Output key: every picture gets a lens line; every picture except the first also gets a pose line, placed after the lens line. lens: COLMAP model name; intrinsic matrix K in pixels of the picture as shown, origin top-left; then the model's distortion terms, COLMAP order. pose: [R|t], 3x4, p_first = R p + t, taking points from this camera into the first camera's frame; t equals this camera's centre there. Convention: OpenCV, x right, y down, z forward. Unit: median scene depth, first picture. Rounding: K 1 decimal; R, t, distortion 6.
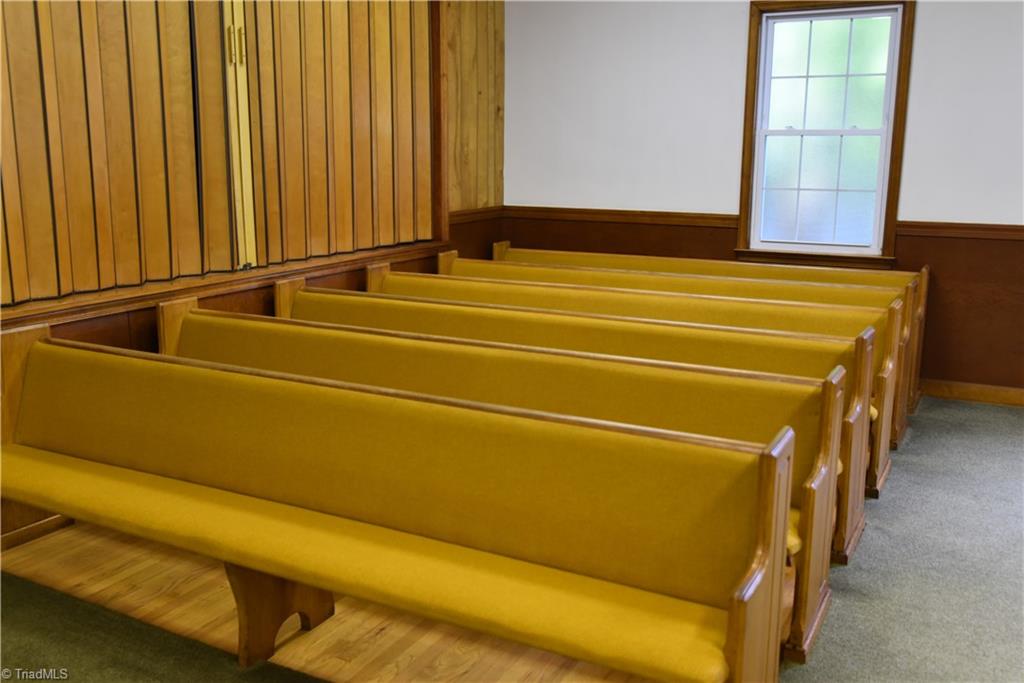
lens RADIAL K [[951.2, 0, 513.8], [0, 951.2, 335.5], [0, 0, 1]] dist [0.021680, 0.000000]
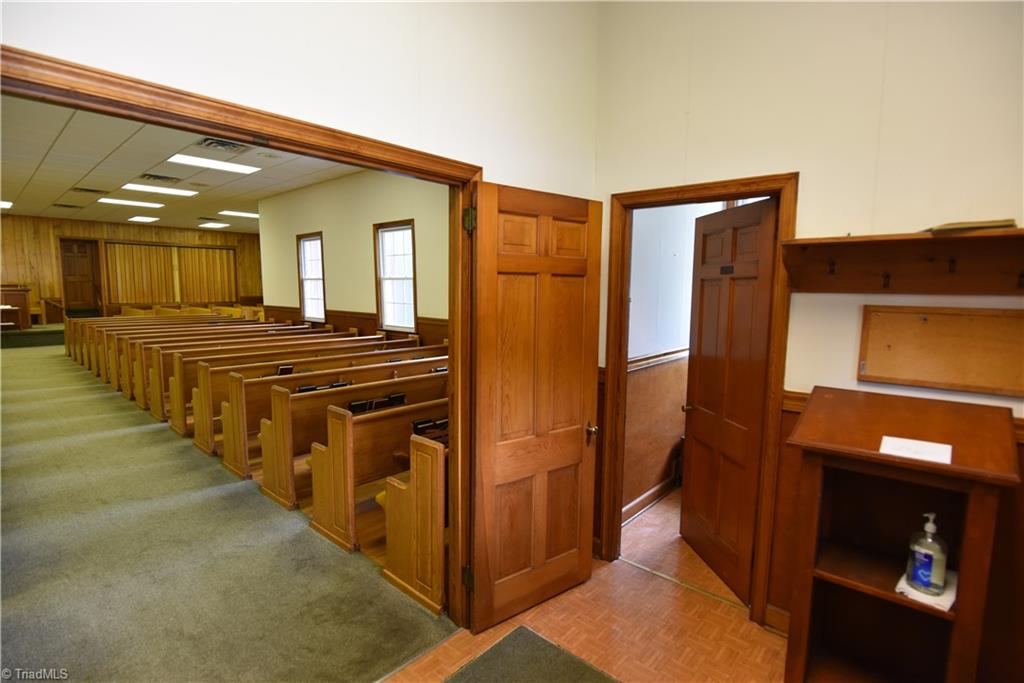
lens RADIAL K [[502.8, 0, 511.8], [0, 502.8, 344.2], [0, 0, 1]] dist [-0.022372, 0.001113]
pose [[0.967728, 0.035659, -0.249460, 2.272834], [-0.056884, 0.995298, -0.078397, 0.283022], [0.245491, 0.090057, 0.965207, -1.343885]]
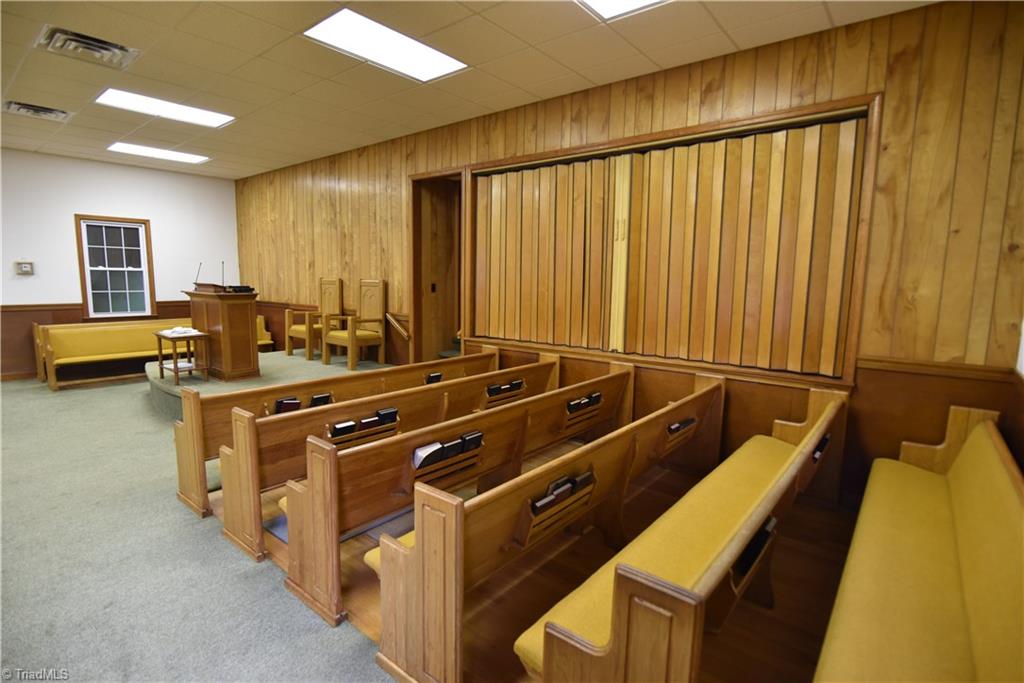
lens RADIAL K [[502.8, 0, 510.1], [0, 502.8, 346.8], [0, 0, 1]] dist [-0.022372, 0.001113]
pose [[-0.205336, 0.124599, -0.970728, 0.583518], [-0.207591, 0.963749, 0.167614, -0.170383], [0.956422, 0.235932, -0.172026, 0.841157]]
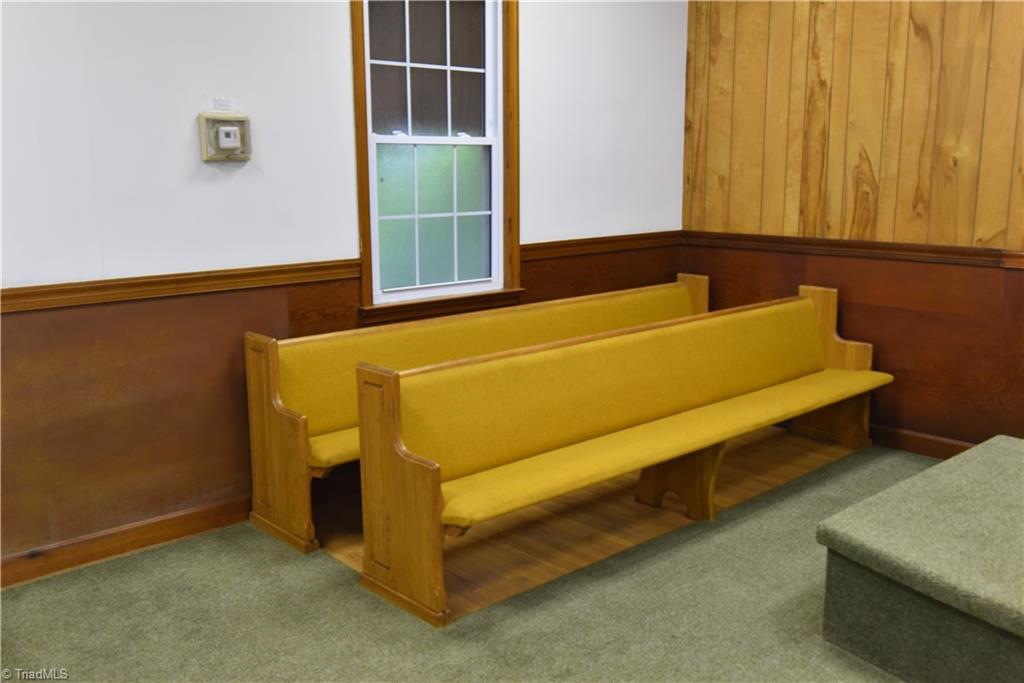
lens RADIAL K [[951.2, 0, 511.5], [0, 951.2, 340.8], [0, 0, 1]] dist [0.021680, 0.000000]
pose [[-0.349696, 0.172735, -0.920802, 0.176187], [-0.178883, 0.952462, 0.246610, 0.034615], [0.919627, 0.250954, -0.302172, -0.167843]]
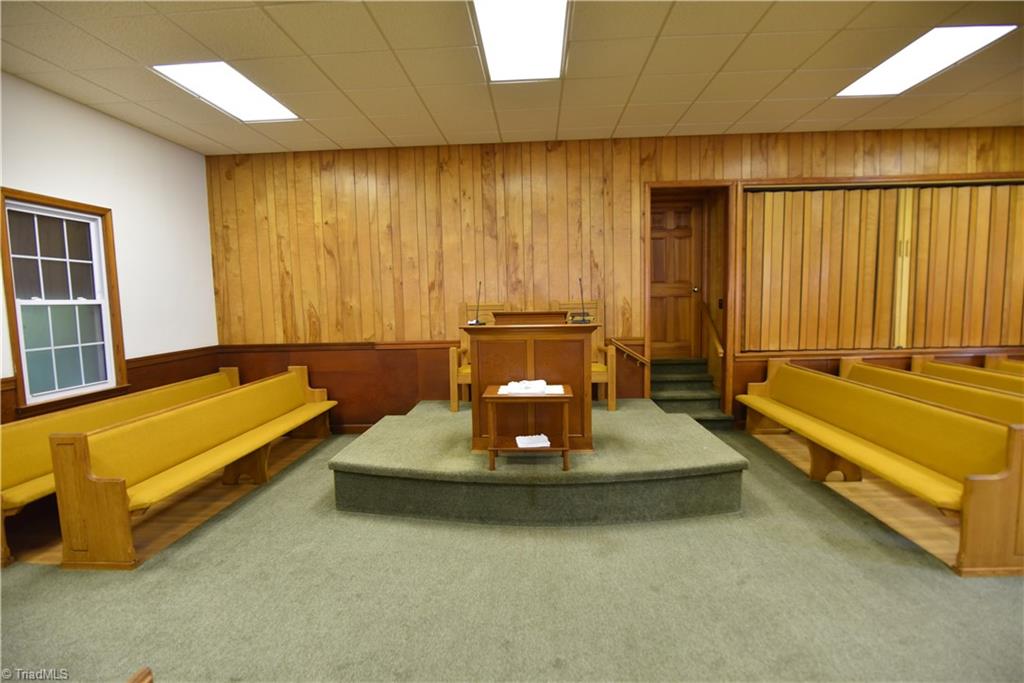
lens RADIAL K [[502.8, 0, 511.6], [0, 502.8, 344.7], [0, 0, 1]] dist [-0.022372, 0.001113]
pose [[0.410803, 0.070249, -0.909014, 0.329463], [-0.152523, 0.988272, 0.007446, 0.040594], [0.898876, 0.135586, 0.416699, -0.225179]]
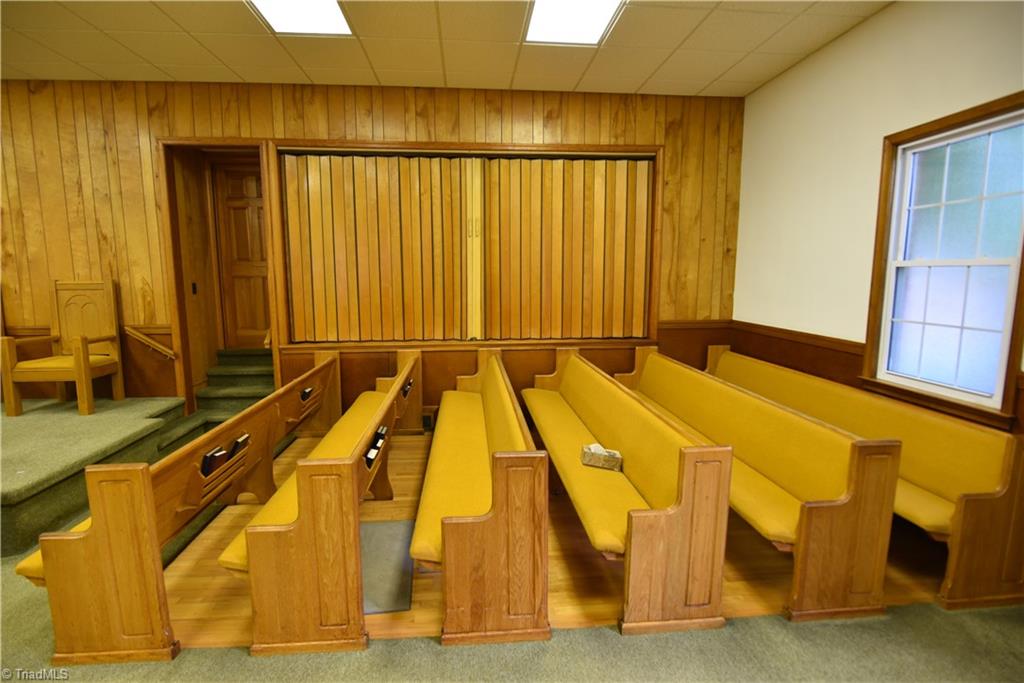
lens RADIAL K [[502.8, 0, 509.2], [0, 502.8, 346.8], [0, 0, 1]] dist [-0.022372, 0.001113]
pose [[0.537429, 0.114963, -0.835436, 0.531272], [-0.161270, 0.986392, 0.031993, -0.087555], [0.827746, 0.117537, 0.548655, 0.433956]]
